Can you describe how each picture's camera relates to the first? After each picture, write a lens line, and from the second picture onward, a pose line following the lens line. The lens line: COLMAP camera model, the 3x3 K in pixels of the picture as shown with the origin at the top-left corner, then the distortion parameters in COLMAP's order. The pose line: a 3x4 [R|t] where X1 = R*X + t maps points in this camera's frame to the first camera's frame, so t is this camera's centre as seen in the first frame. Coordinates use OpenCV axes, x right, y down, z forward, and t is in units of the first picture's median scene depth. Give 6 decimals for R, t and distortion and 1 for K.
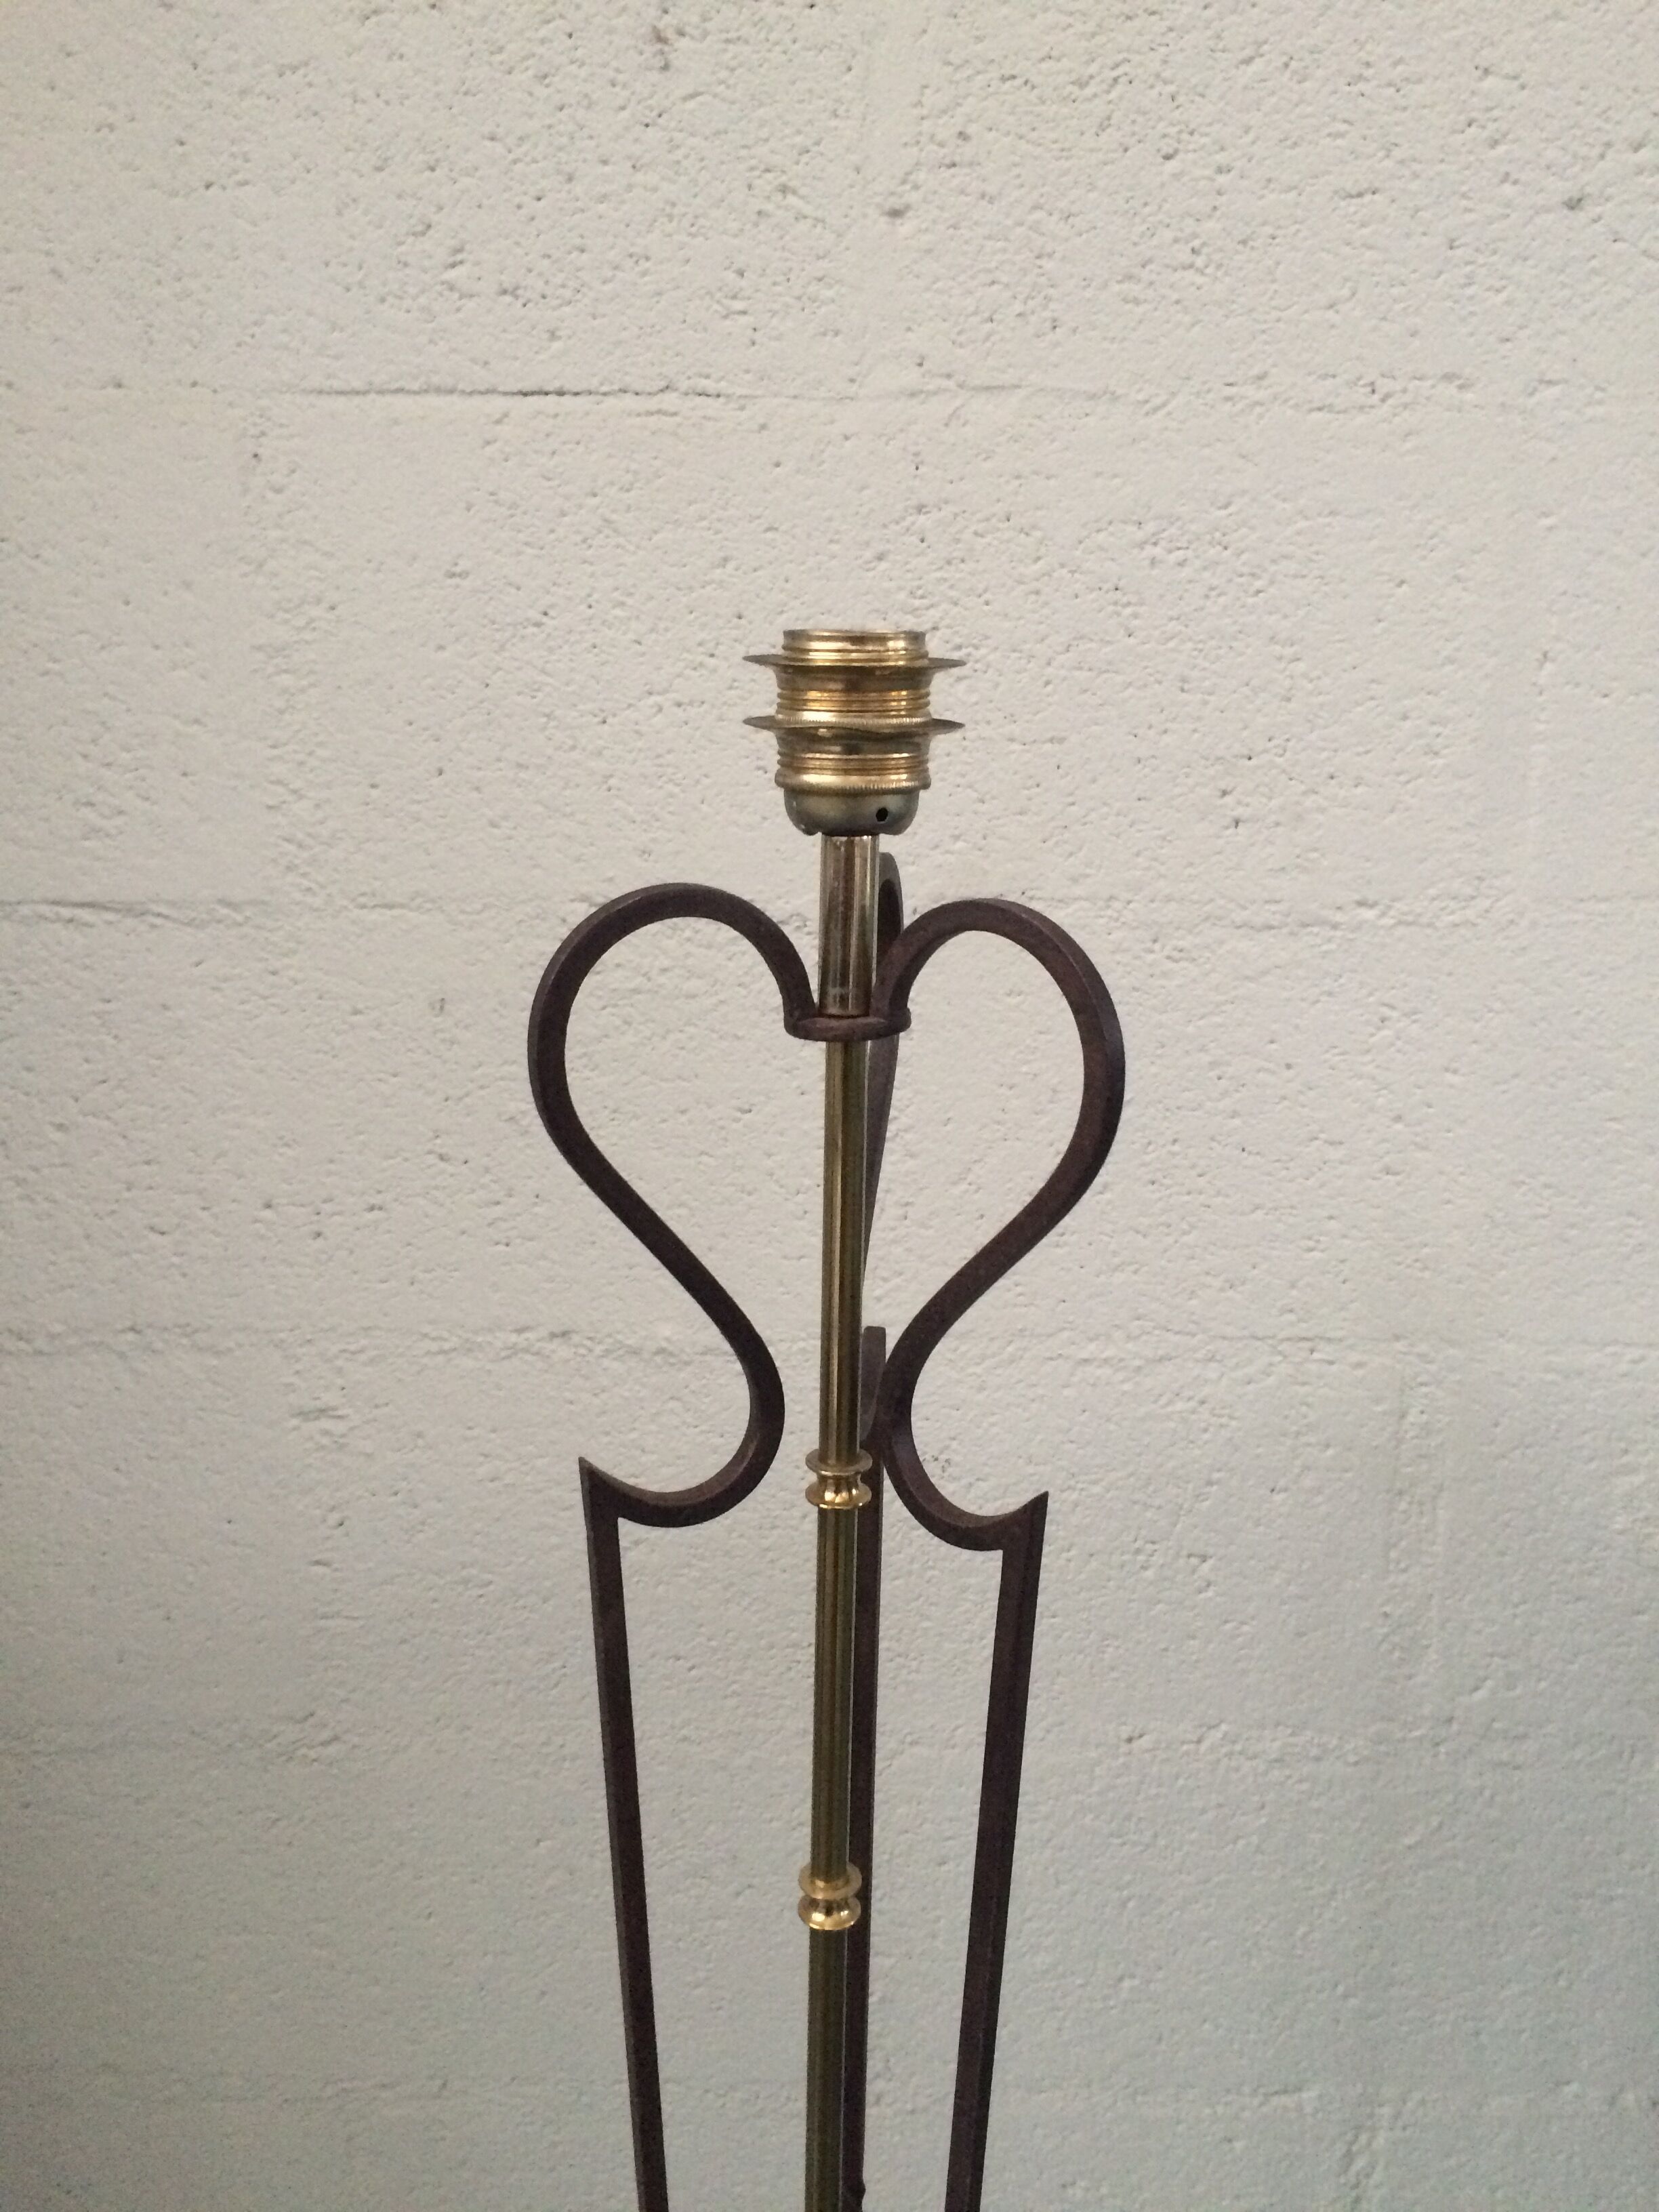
lens RADIAL K [[1832.6, 0, 842.8], [0, 1832.6, 1109.6], [0, 0, 1]] dist [0.088539, -0.101341]
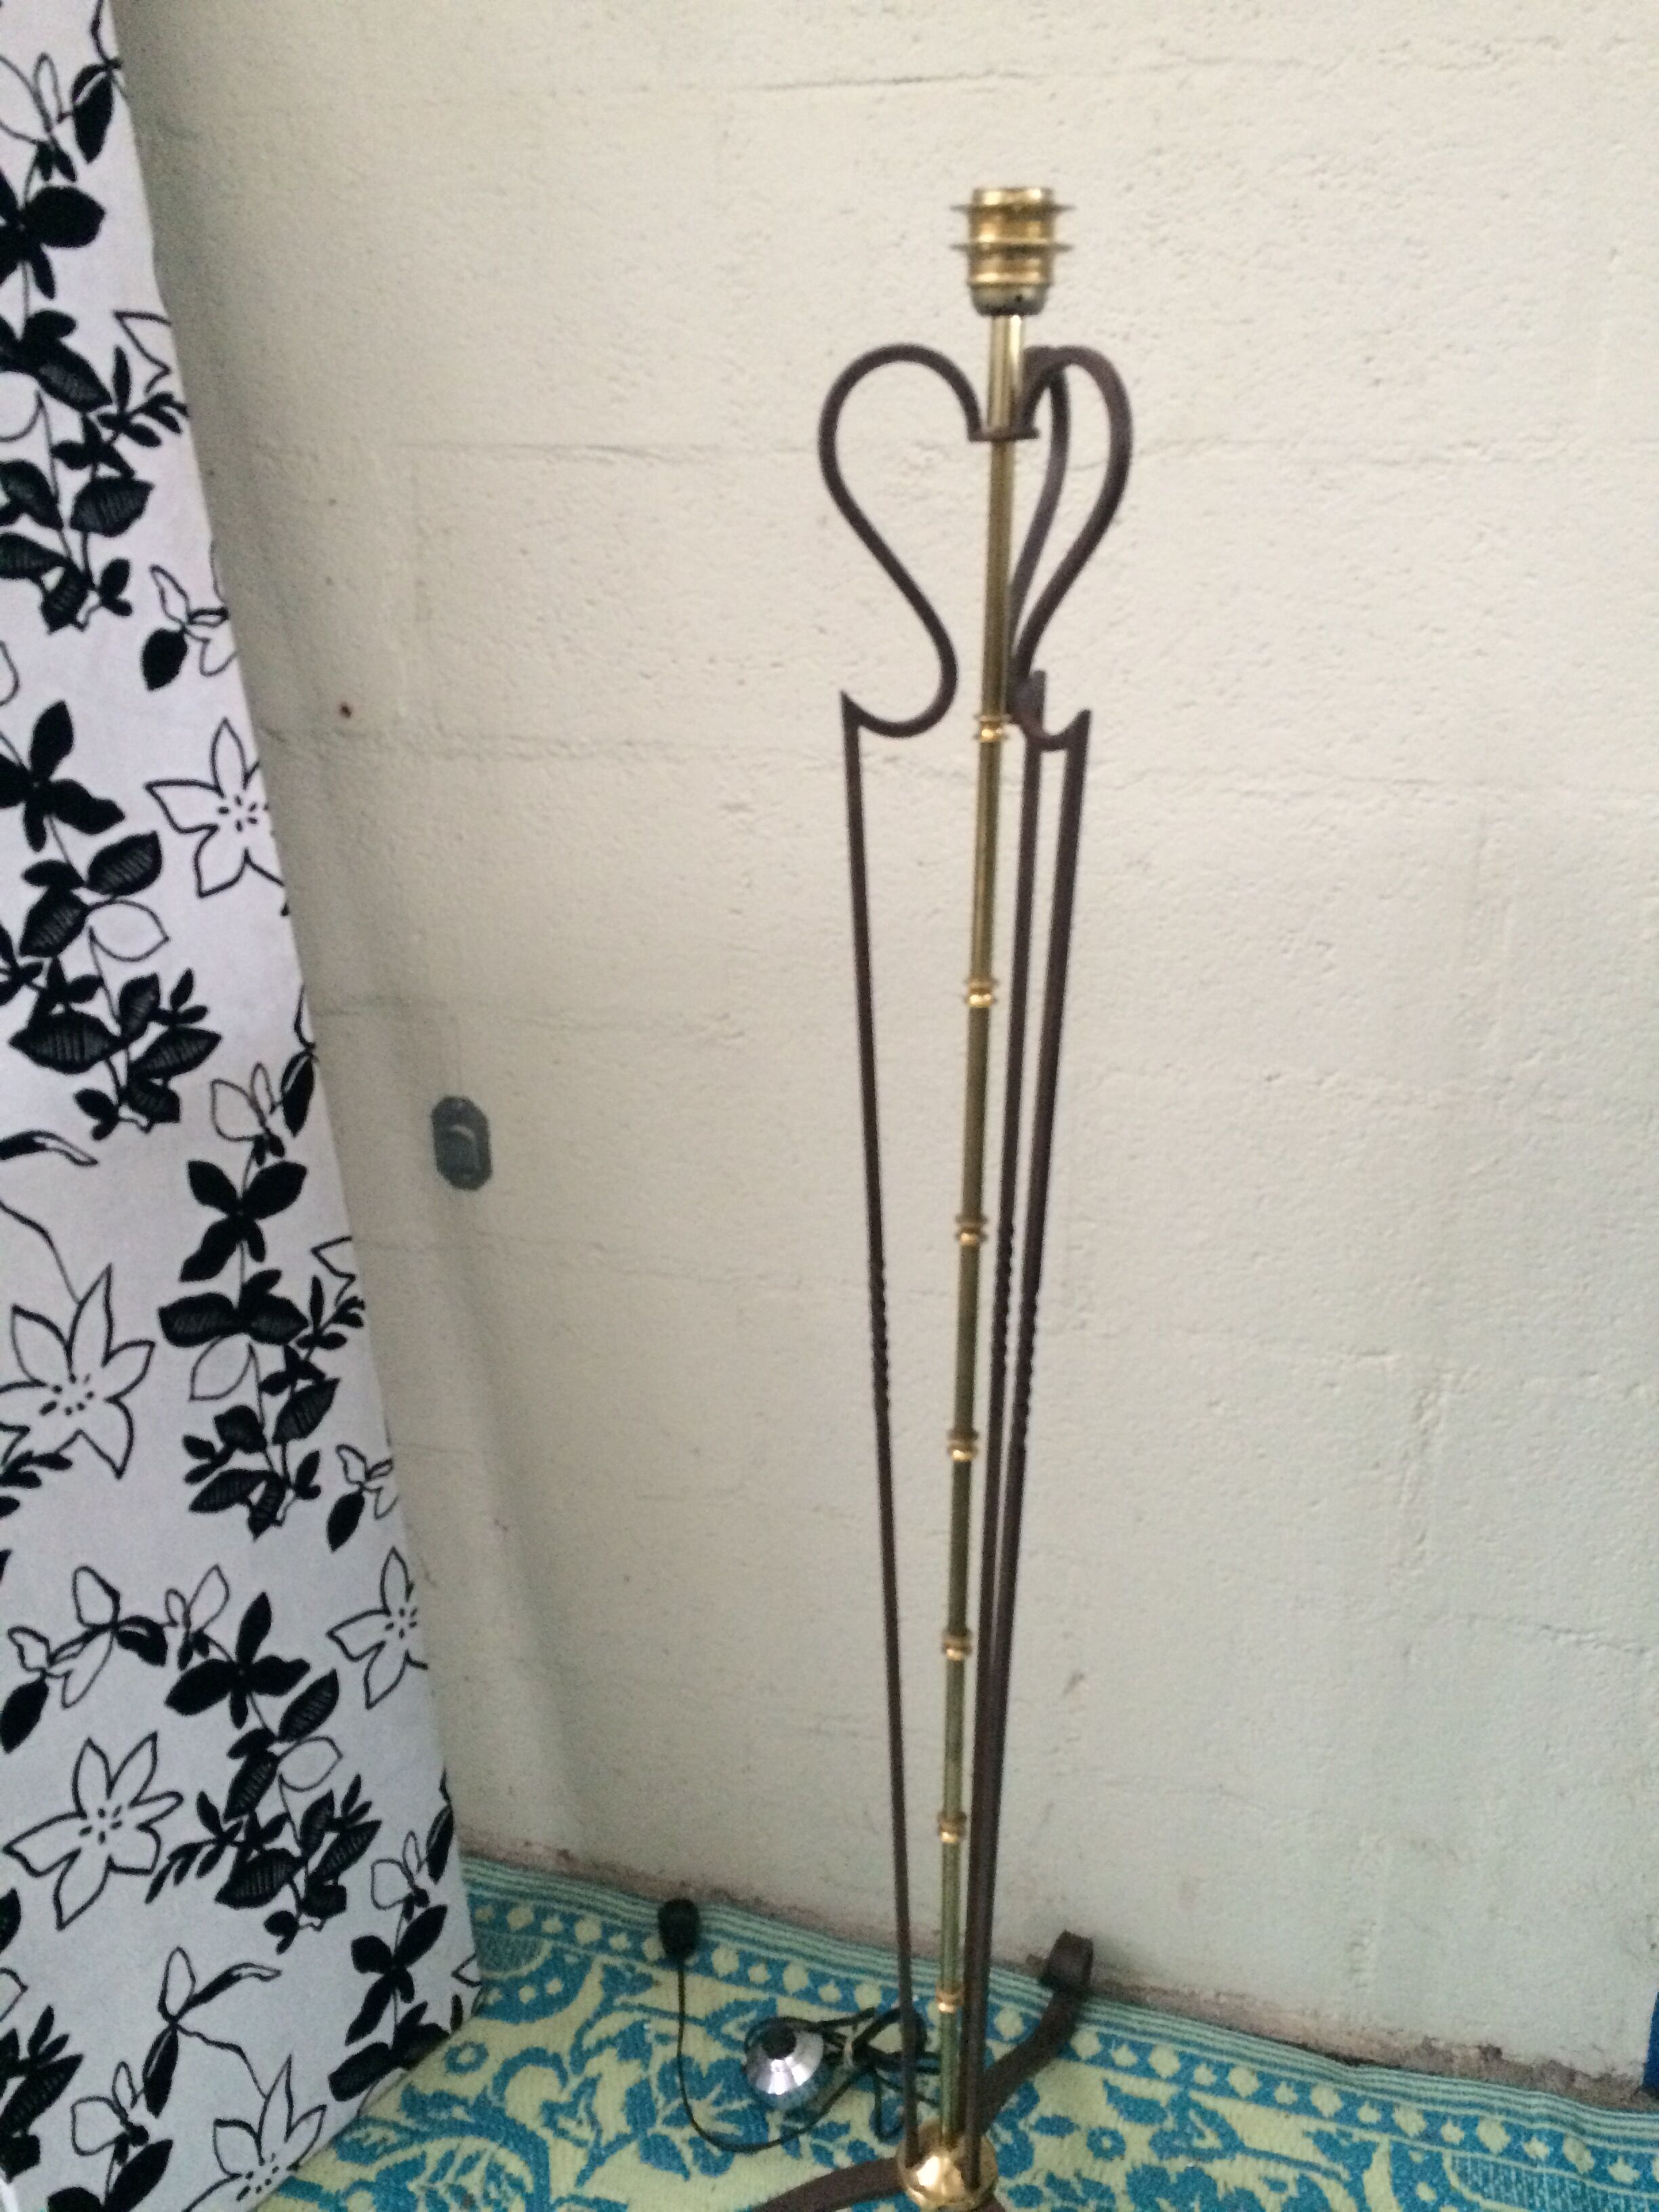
lens RADIAL K [[1828.2, 0, 876.0], [0, 1828.2, 1101.6], [0, 0, 1]] dist [0.105282, -0.143566]
pose [[0.966127, 0.086557, -0.243119, 0.224295], [-0.062236, 0.992416, 0.106009, 0.245379], [0.250451, -0.087287, 0.964186, -0.472576]]
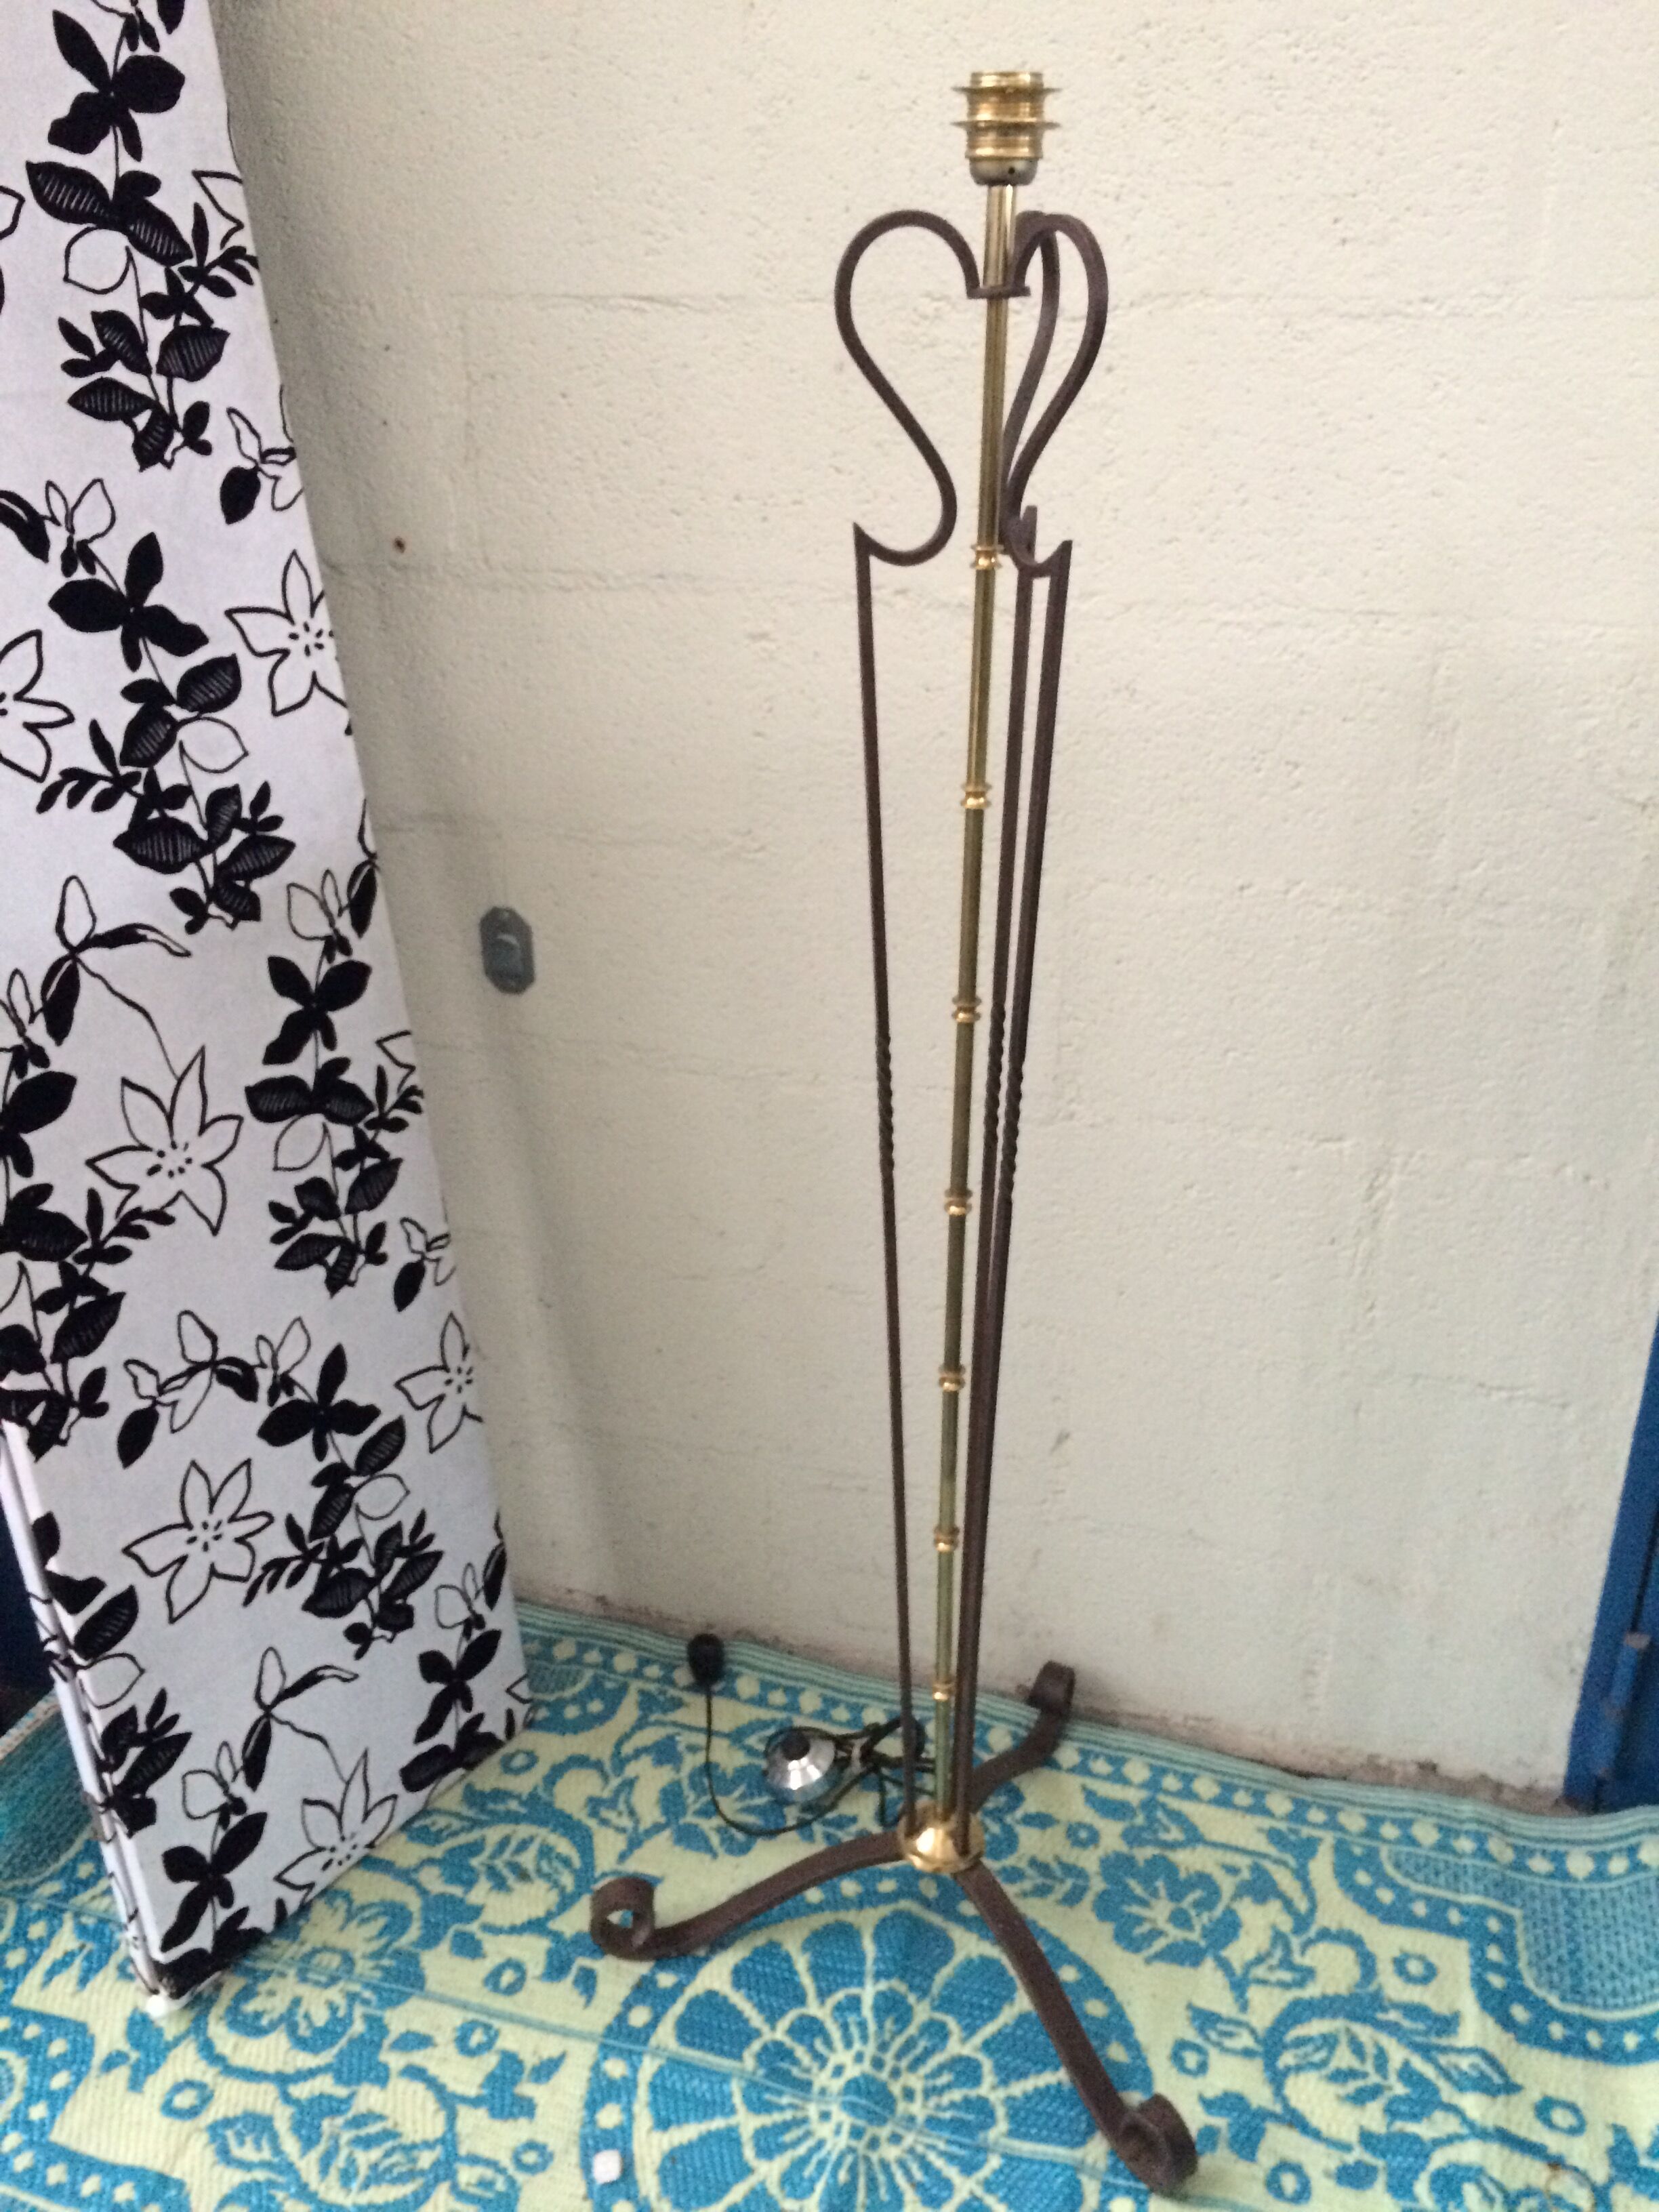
lens RADIAL K [[1858.5, 0, 877.0], [0, 1858.5, 1098.0], [0, 0, 1]] dist [0.093462, -0.141200]
pose [[0.963313, 0.109708, -0.244934, 0.285468], [-0.067357, 0.982253, 0.175047, 0.279590], [0.259791, -0.152127, 0.953607, -0.666188]]
